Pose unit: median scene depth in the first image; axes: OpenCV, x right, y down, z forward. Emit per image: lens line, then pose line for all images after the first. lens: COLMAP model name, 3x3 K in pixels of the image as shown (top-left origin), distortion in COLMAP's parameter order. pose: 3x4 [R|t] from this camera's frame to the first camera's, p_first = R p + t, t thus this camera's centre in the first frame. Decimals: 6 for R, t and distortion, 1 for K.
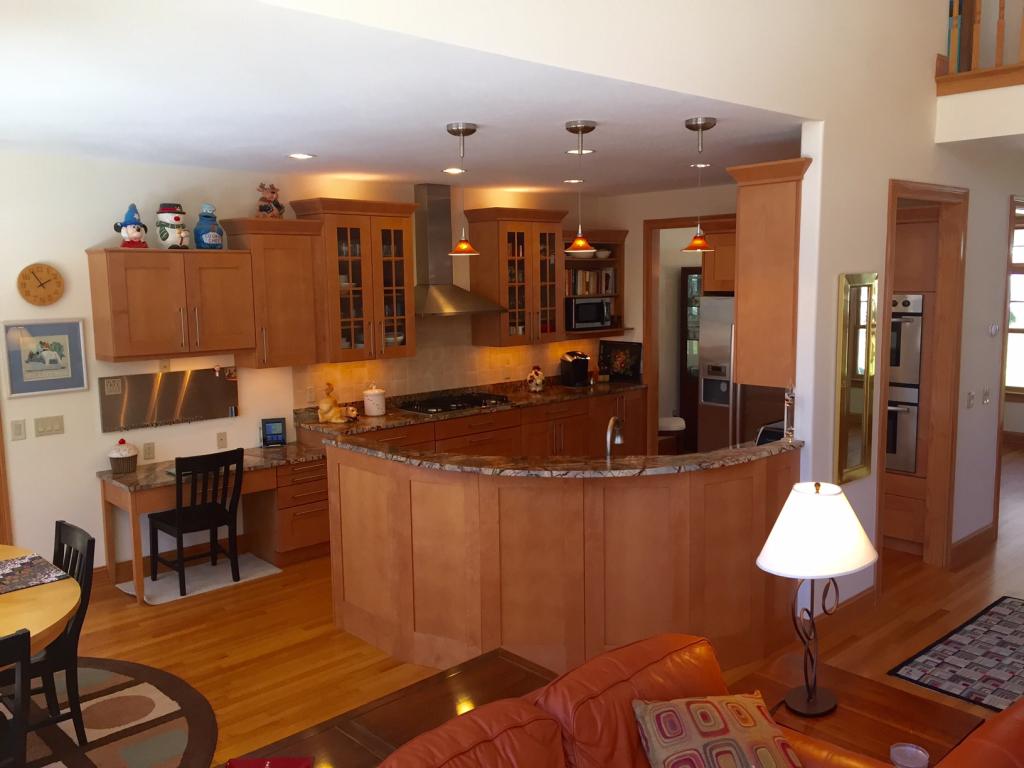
lens RADIAL K [[865.2, 0, 502.5], [0, 865.2, 392.9], [0, 0, 1]] dist [0.082887, -0.108714]
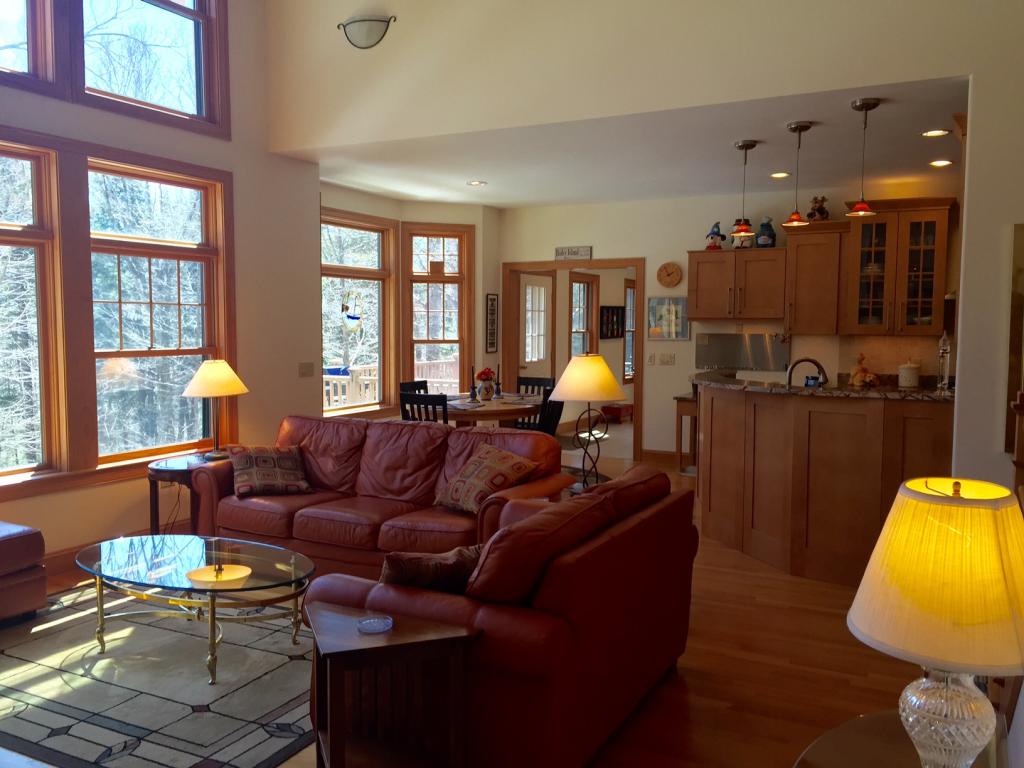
lens RADIAL K [[865.2, 0, 512.3], [0, 865.2, 379.7], [0, 0, 1]] dist [0.082887, -0.108714]
pose [[0.342749, 0.083975, -0.935666, 0.948927], [-0.134475, 0.990125, 0.039603, 0.051097], [0.929752, 0.112250, 0.350657, 0.159149]]
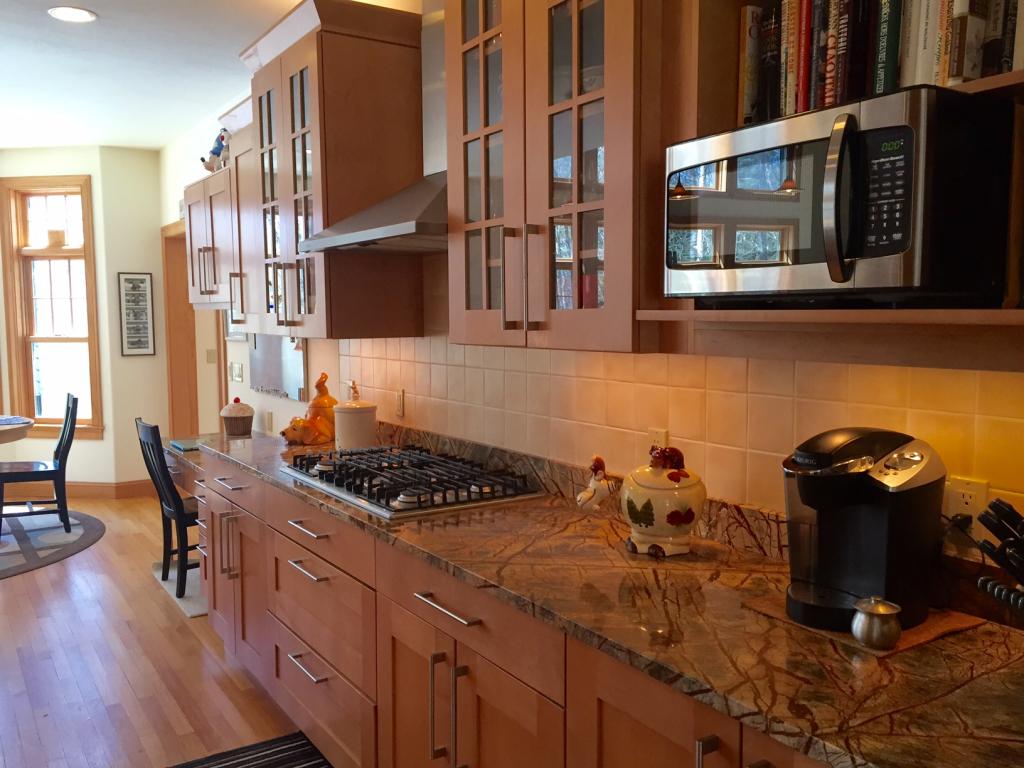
lens RADIAL K [[865.2, 0, 513.3], [0, 865.2, 386.6], [0, 0, 1]] dist [0.082887, -0.108714]
pose [[-0.149715, 0.102898, -0.983360, 0.432717], [-0.123142, 0.984886, 0.121806, -0.110356], [0.981031, 0.139329, -0.134781, 1.489985]]
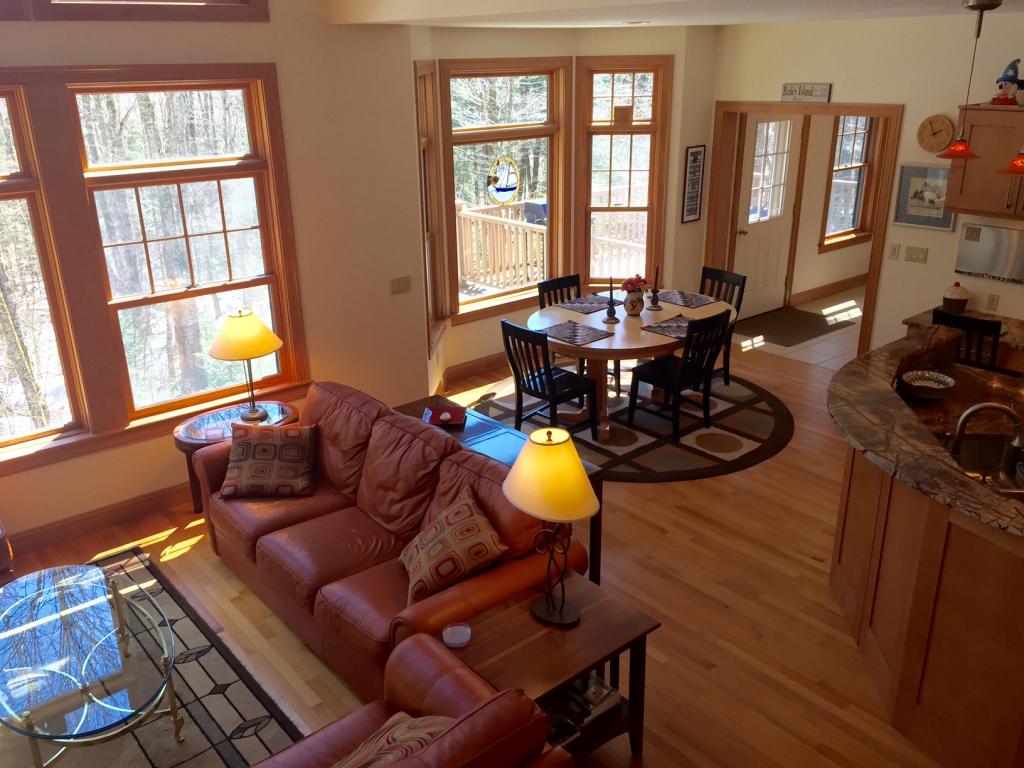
lens RADIAL K [[865.2, 0, 509.7], [0, 865.2, 389.8], [0, 0, 1]] dist [0.082887, -0.108714]
pose [[-0.044845, 0.371937, -0.927174, 0.708796], [-0.114656, 0.920058, 0.374628, -0.182793], [0.992393, 0.123106, 0.001385, 0.481272]]
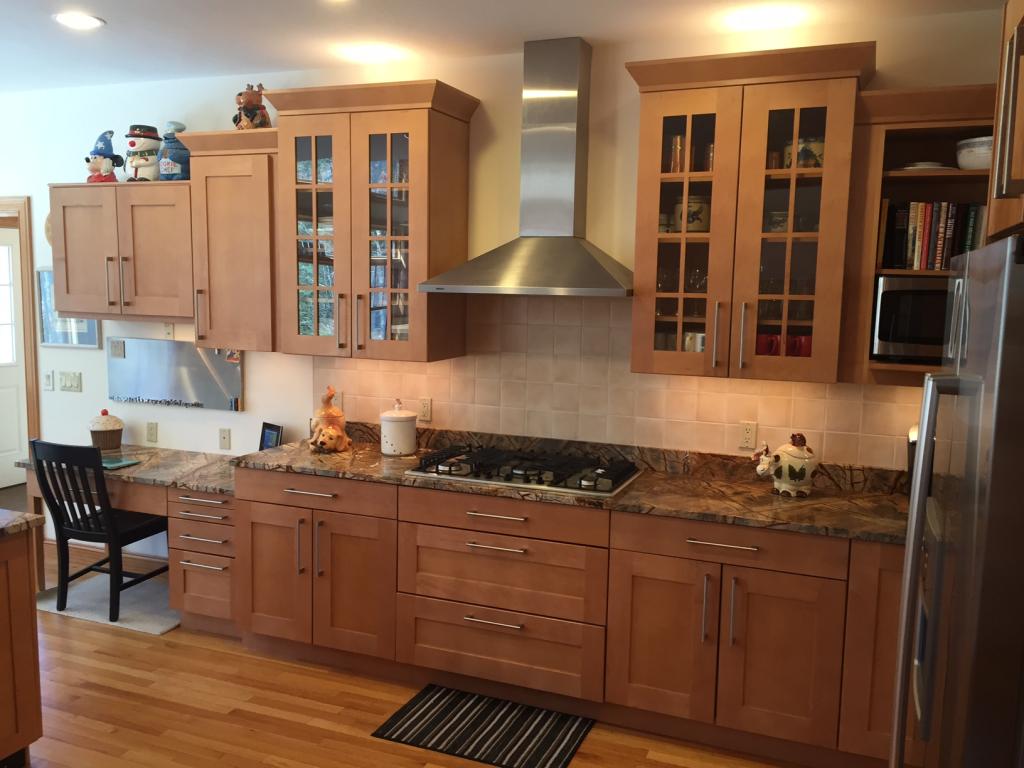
lens RADIAL K [[865.2, 0, 510.8], [0, 865.2, 391.1], [0, 0, 1]] dist [0.082887, -0.108714]
pose [[0.440751, 0.138456, -0.886887, 0.530880], [-0.146594, 0.985870, 0.081056, -0.098872], [0.885578, 0.094287, 0.454820, 1.017469]]
